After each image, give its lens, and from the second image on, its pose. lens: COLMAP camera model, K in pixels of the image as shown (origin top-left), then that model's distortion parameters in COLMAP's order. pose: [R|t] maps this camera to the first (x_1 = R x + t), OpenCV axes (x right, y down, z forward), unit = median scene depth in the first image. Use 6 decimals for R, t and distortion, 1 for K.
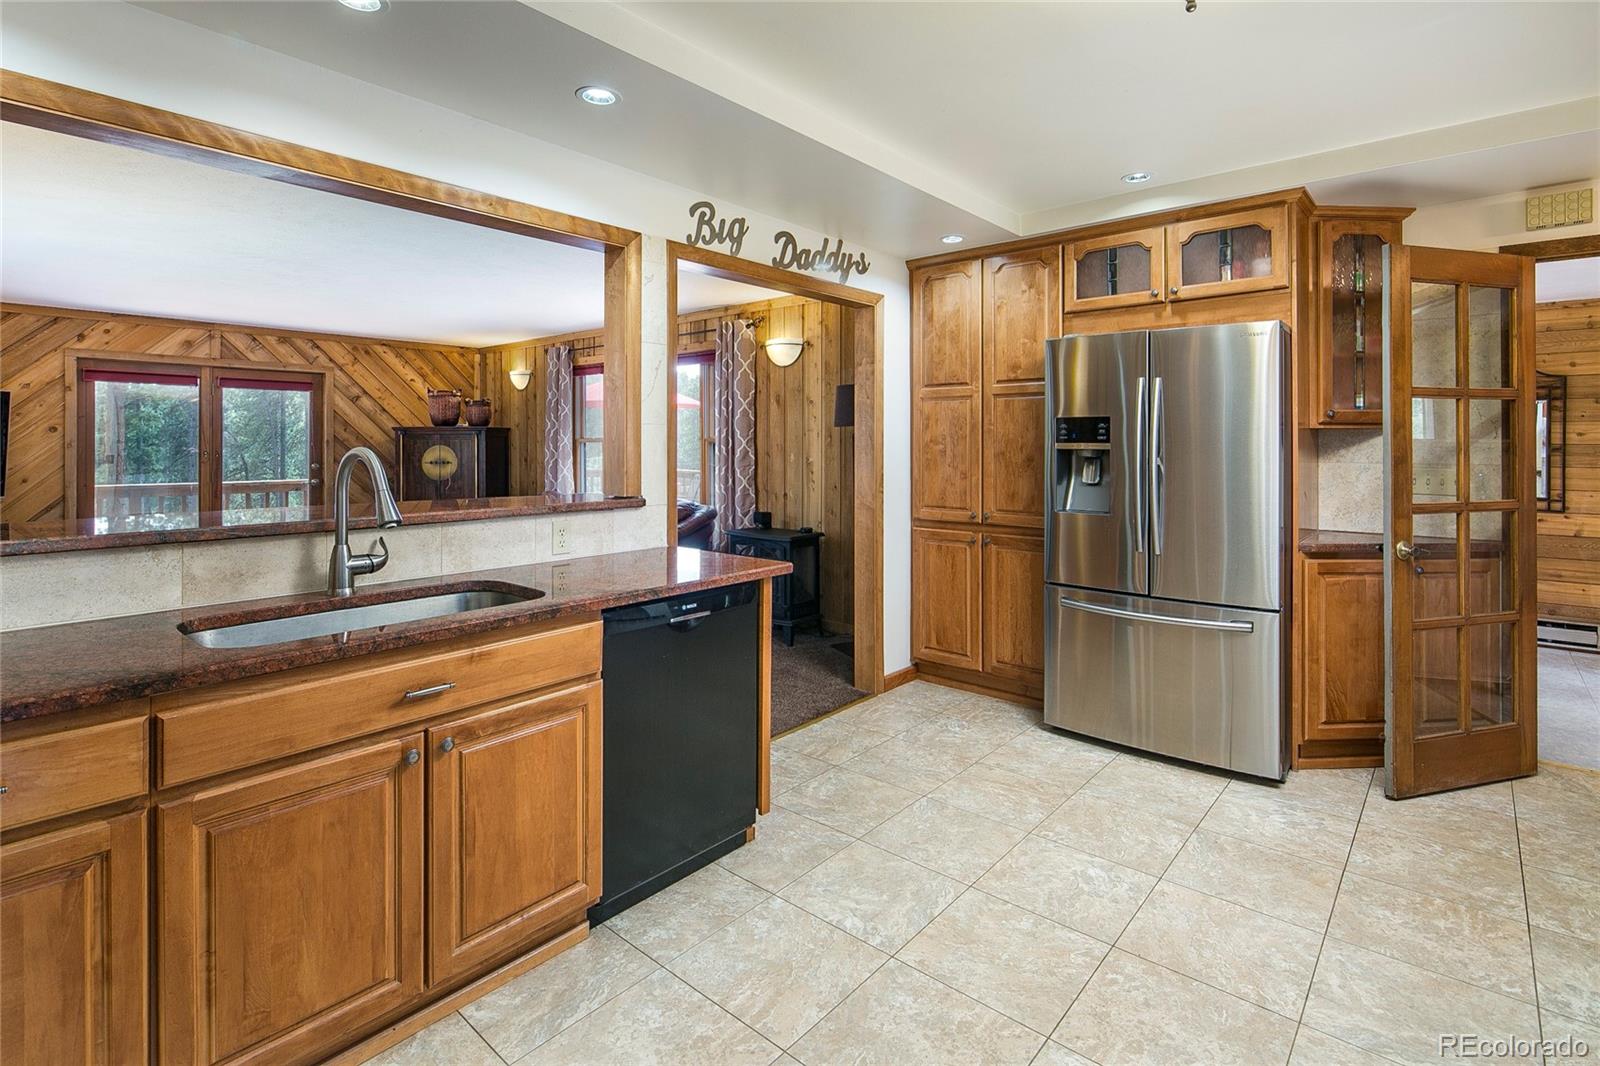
lens RADIAL K [[769.5, 0, 801.8], [0, 769.5, 440.5], [0, 0, 1]] dist [0.003871, -0.002122]
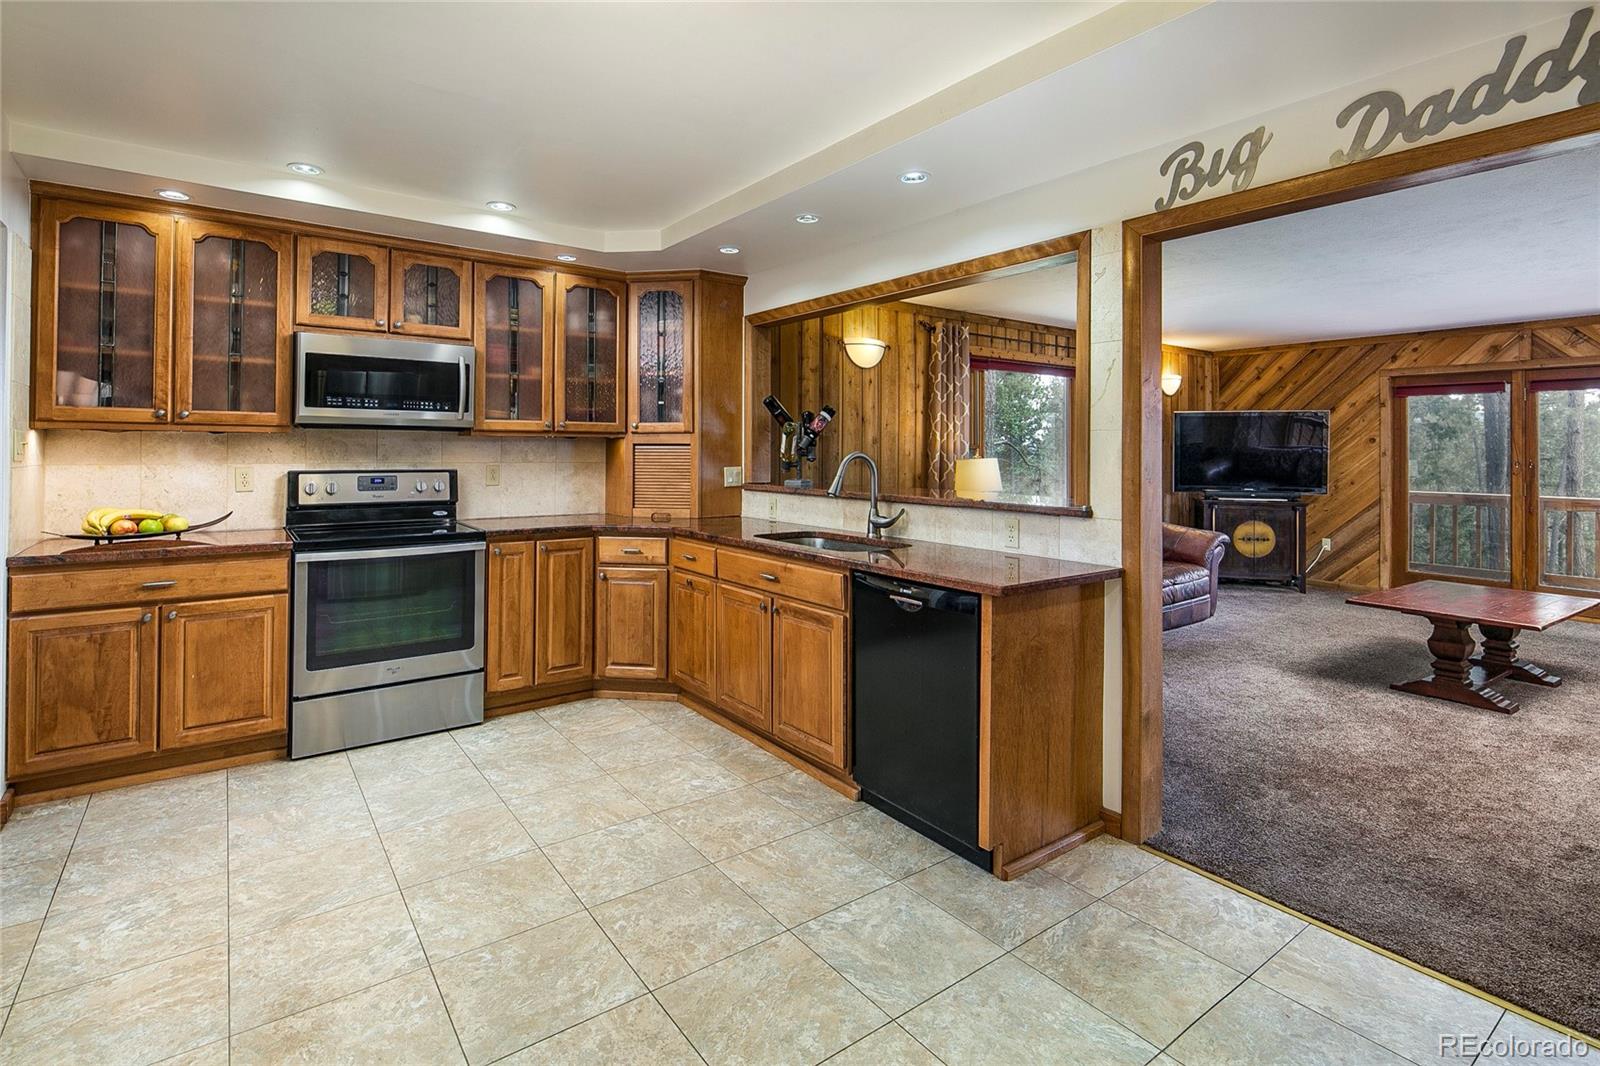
lens RADIAL K [[769.5, 0, 785.6], [0, 769.5, 440.2], [0, 0, 1]] dist [0.003871, -0.002122]
pose [[-0.229592, -0.012720, -0.973204, 0.654594], [-0.001928, 0.999919, -0.012615, 0.002813], [0.973285, -0.001020, -0.229598, 0.697349]]
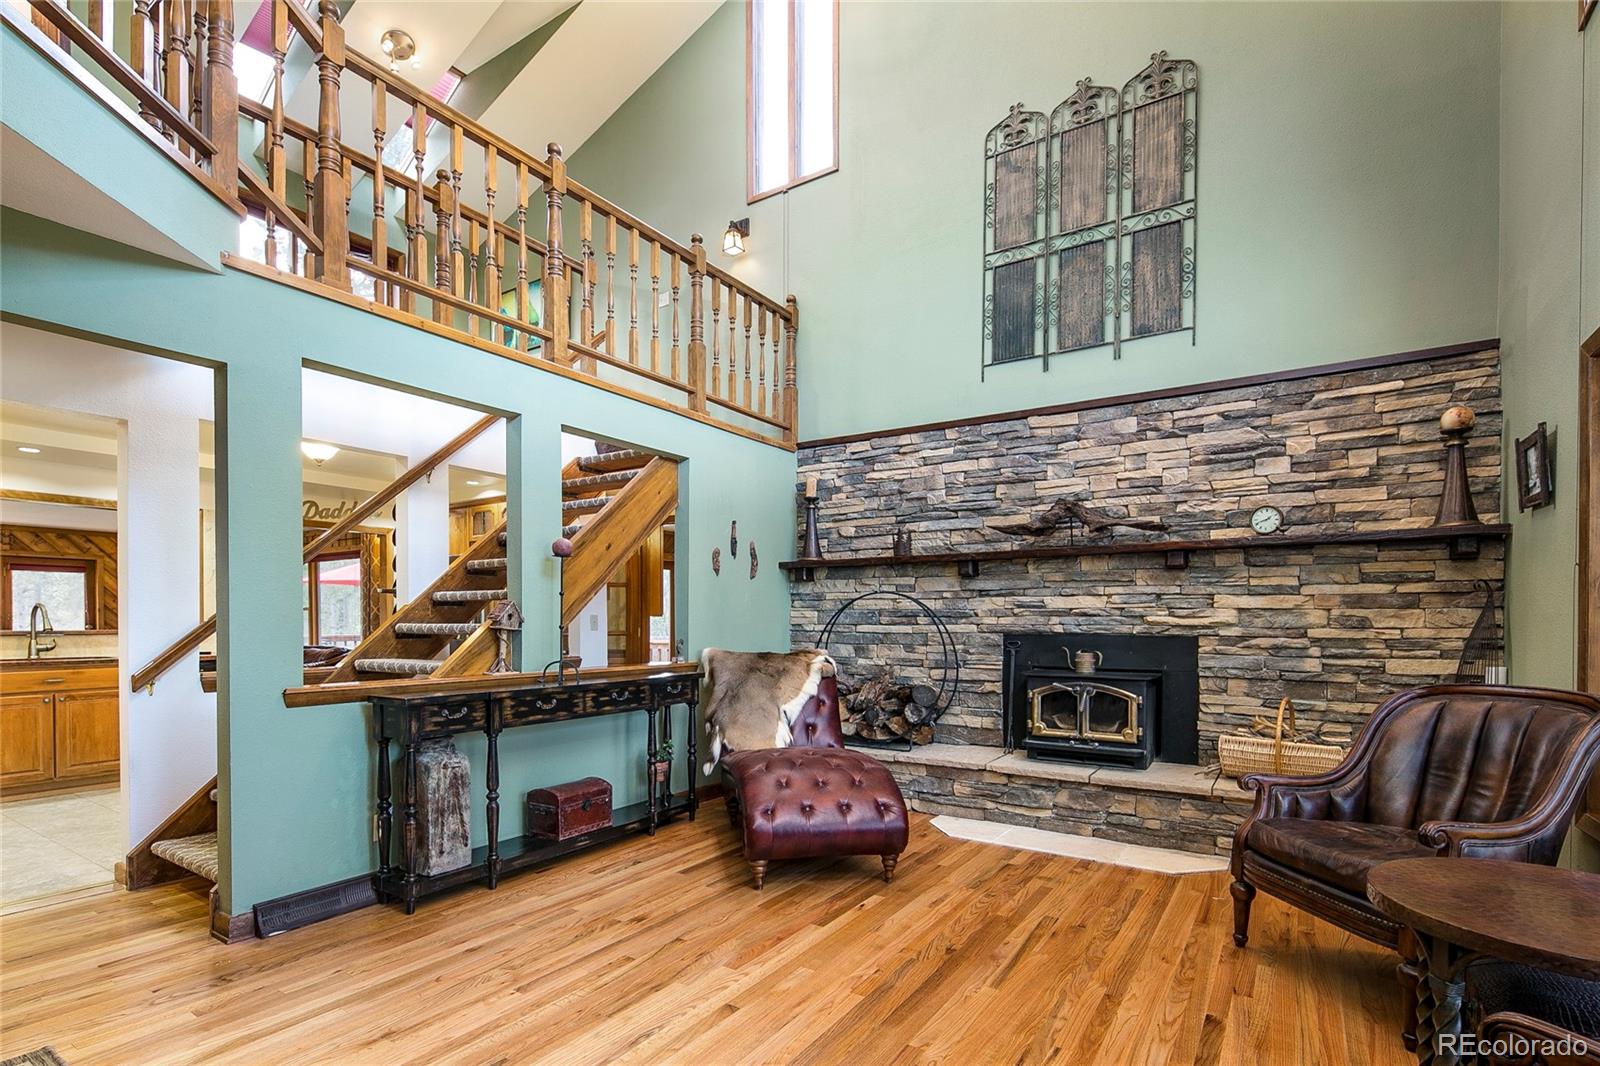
lens RADIAL K [[769.5, 0, 795.2], [0, 769.5, 623.4], [0, 0, 1]] dist [0.003871, -0.002122]
pose [[0.992112, -0.000360, 0.125351, 0.981278], [-0.000729, 0.999962, 0.008639, 0.030204], [-0.125349, -0.008662, 0.992075, -1.153653]]
